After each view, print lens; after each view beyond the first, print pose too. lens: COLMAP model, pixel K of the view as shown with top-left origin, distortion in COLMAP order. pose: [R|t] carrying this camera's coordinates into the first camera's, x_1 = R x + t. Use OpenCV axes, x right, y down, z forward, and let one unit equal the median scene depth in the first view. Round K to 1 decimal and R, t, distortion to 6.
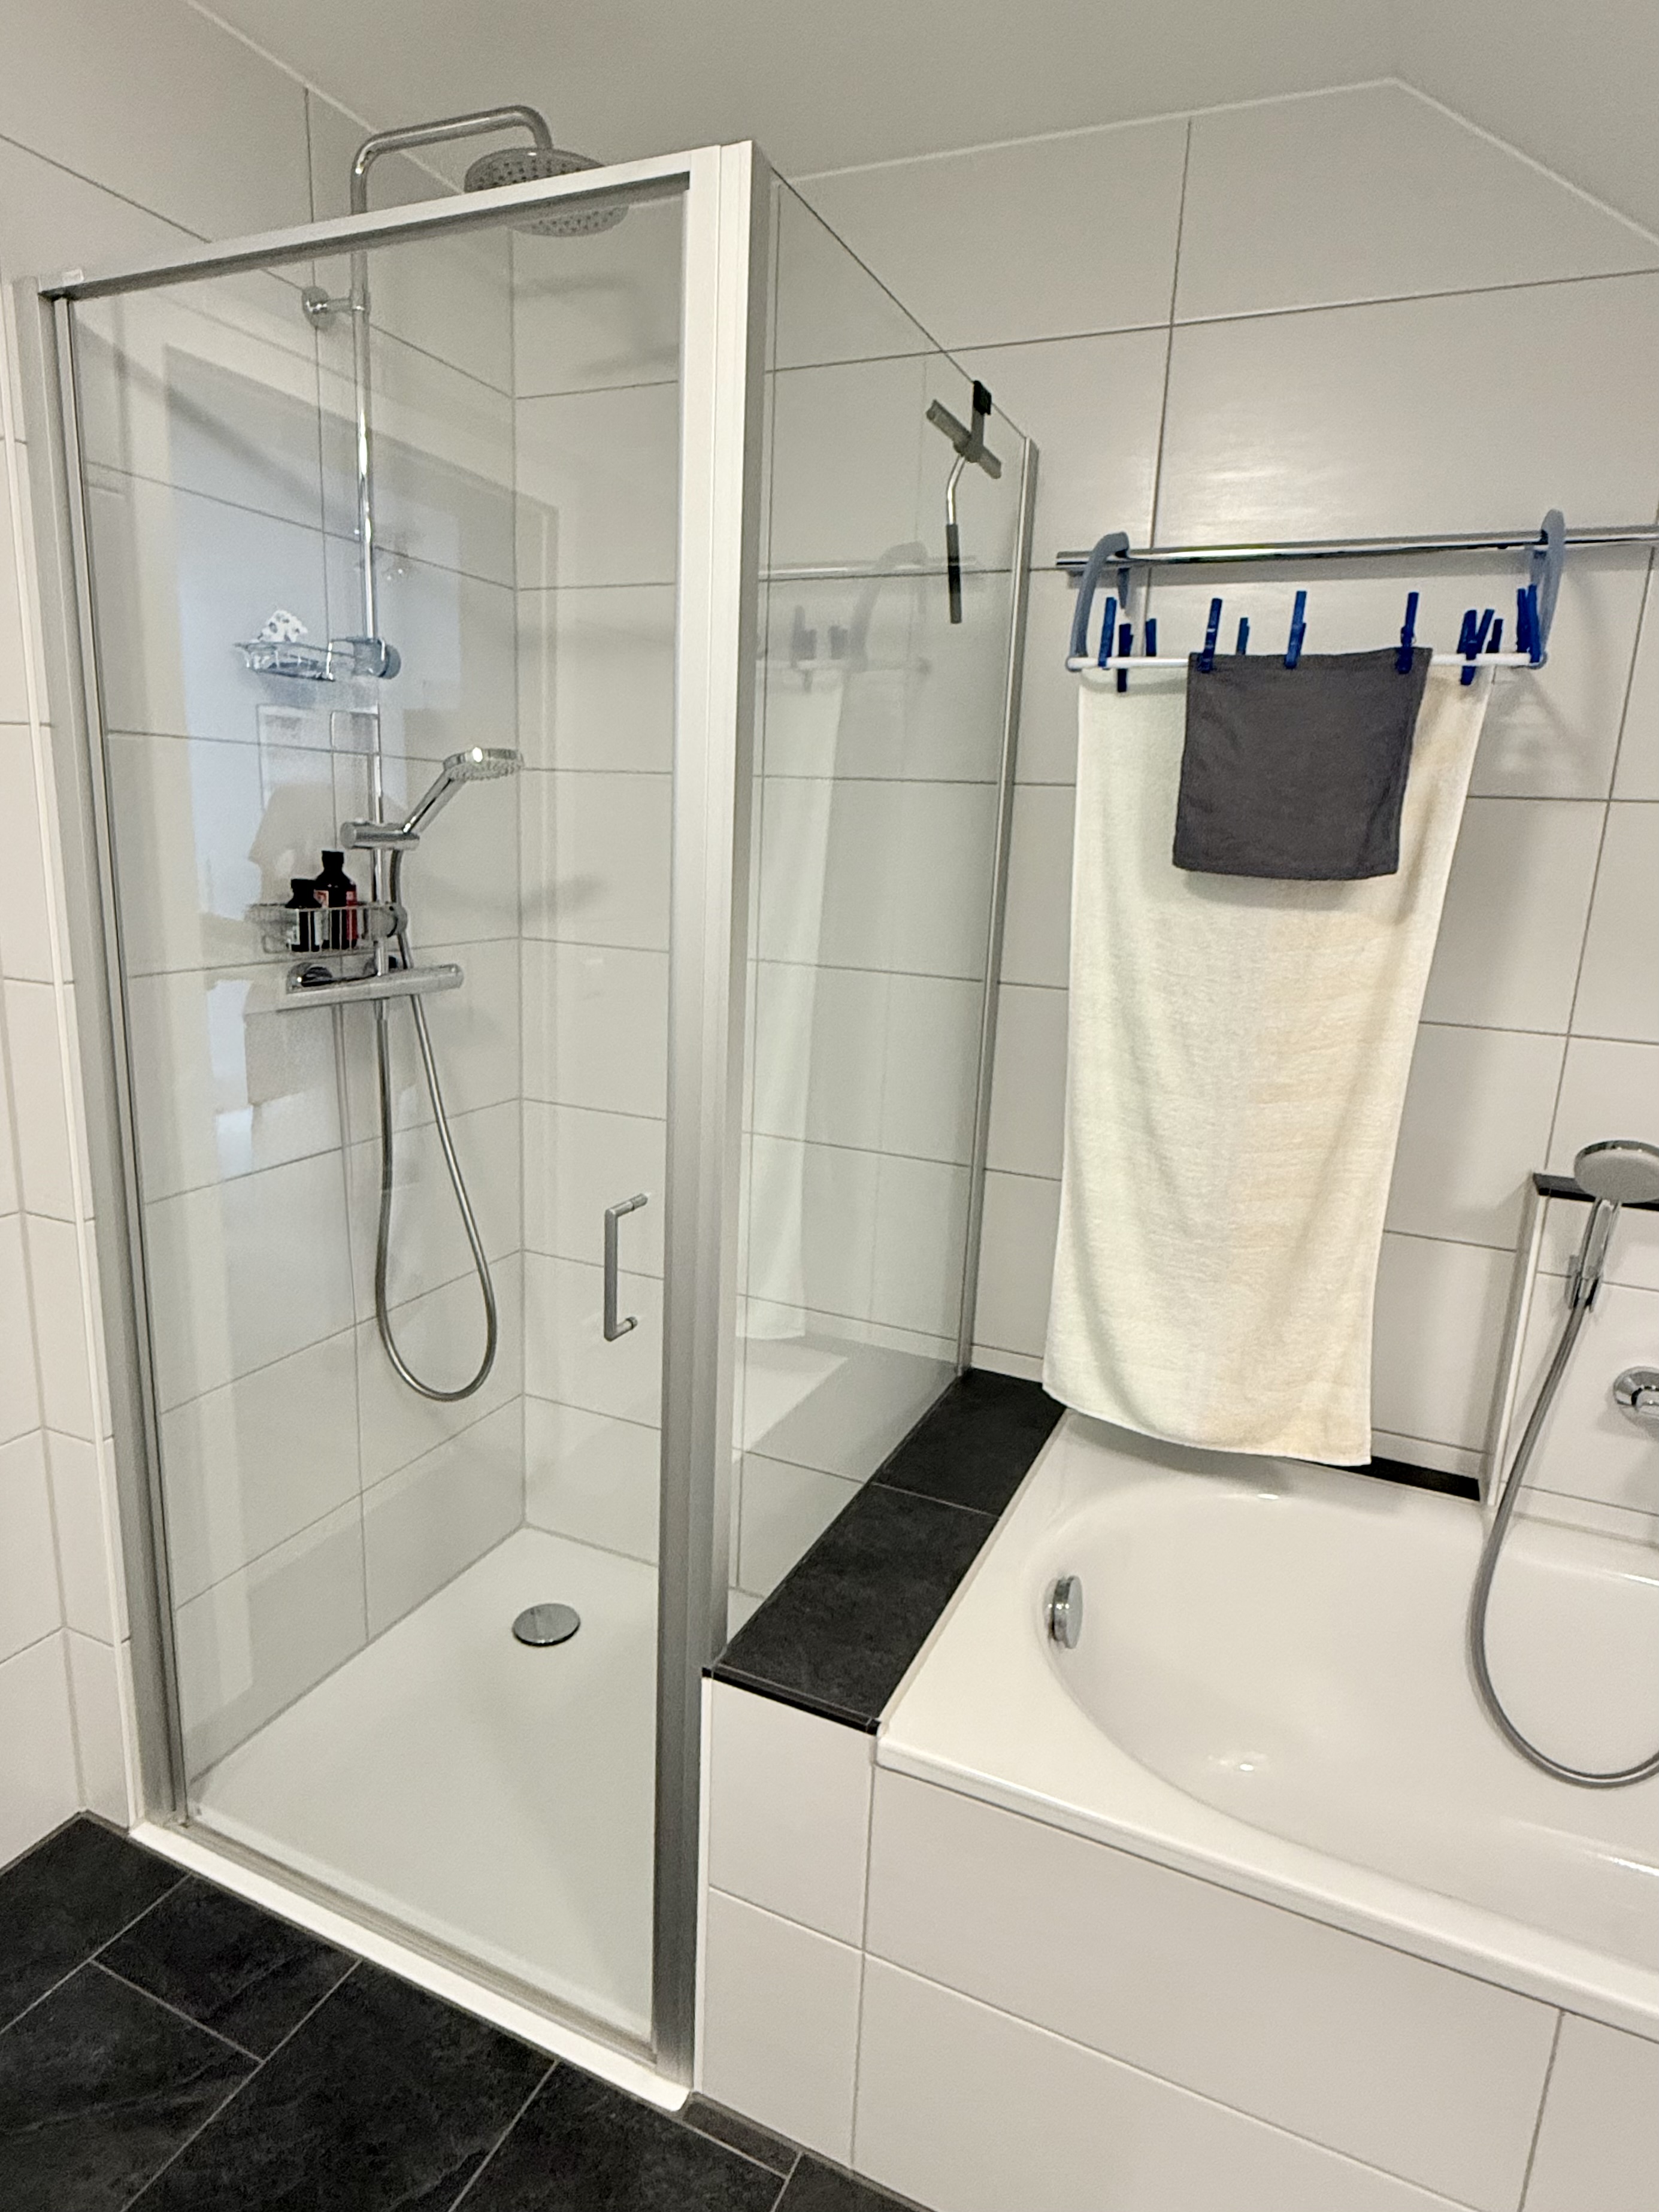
lens RADIAL K [[1265.8, 0, 828.4], [0, 1265.8, 1104.5], [0, 0, 1]] dist [-0.004851, -0.000530]
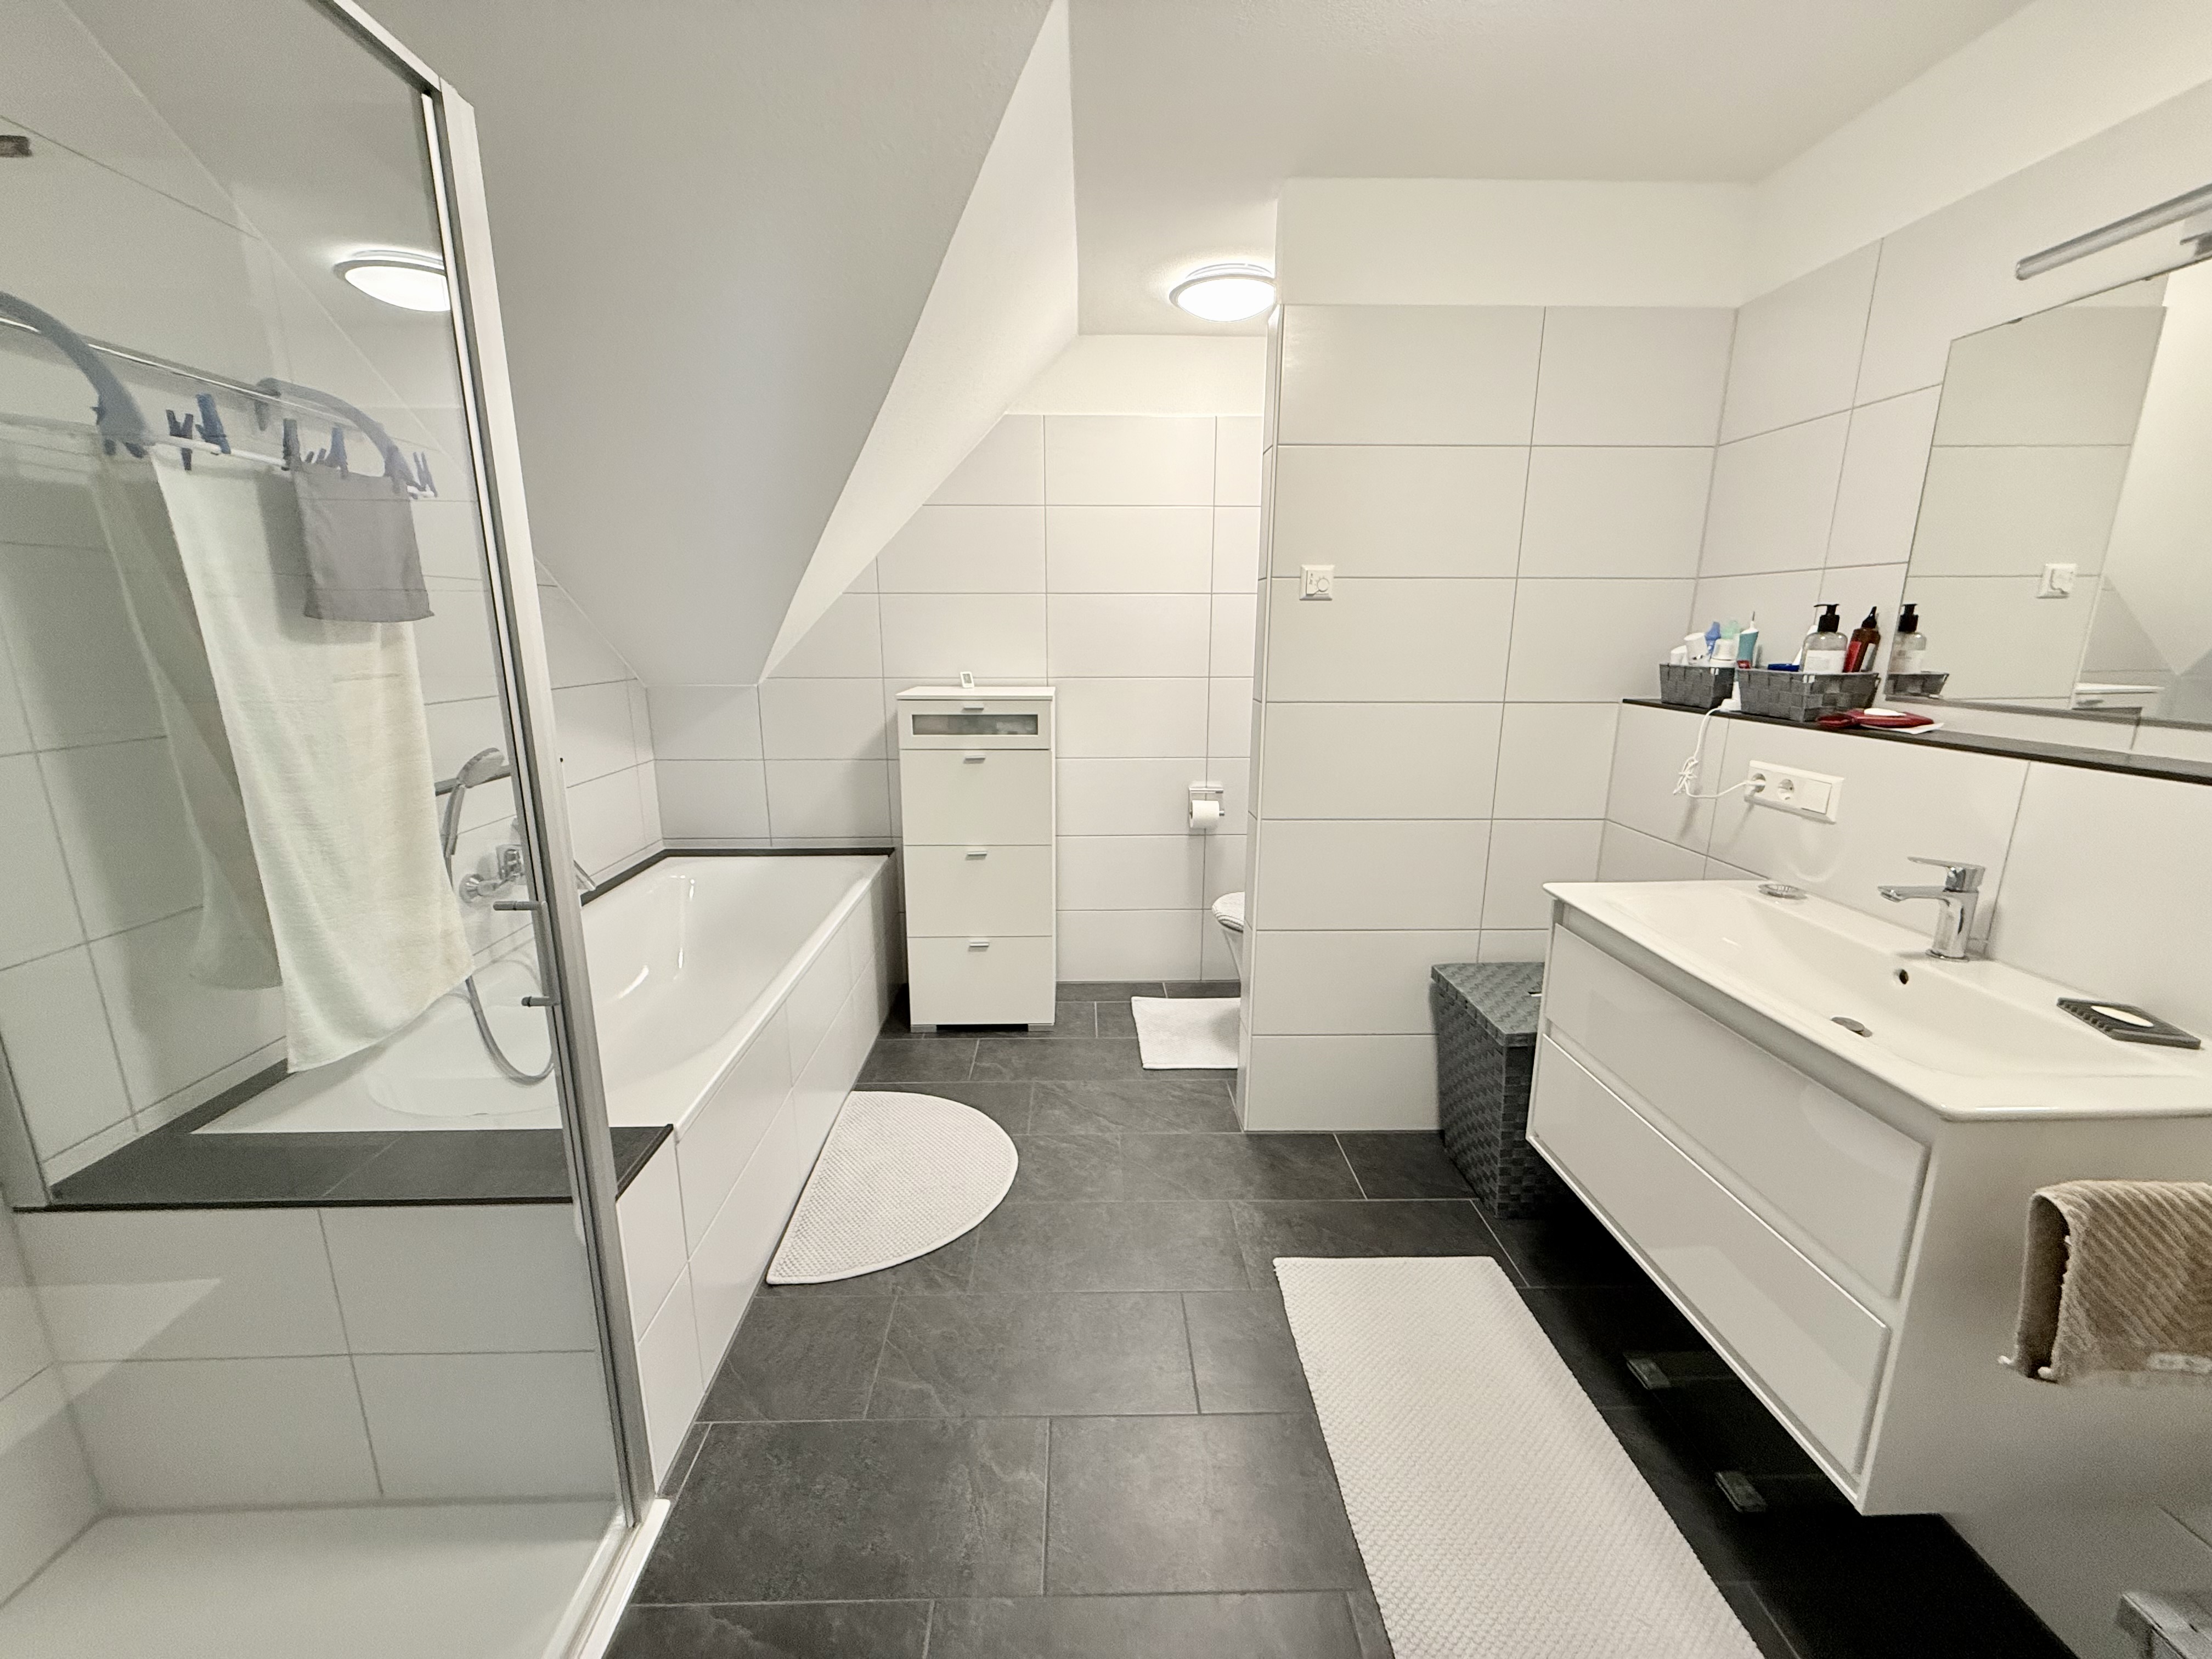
lens RADIAL K [[906.5, 0, 1102.1], [0, 906.5, 825.5], [0, 0, 1]] dist [-0.000256, 0.000063]
pose [[-0.432893, -0.259302, 0.863346, -0.943625], [0.157763, 0.921161, 0.355771, -0.188904], [-0.887533, 0.290215, -0.357856, 0.648475]]
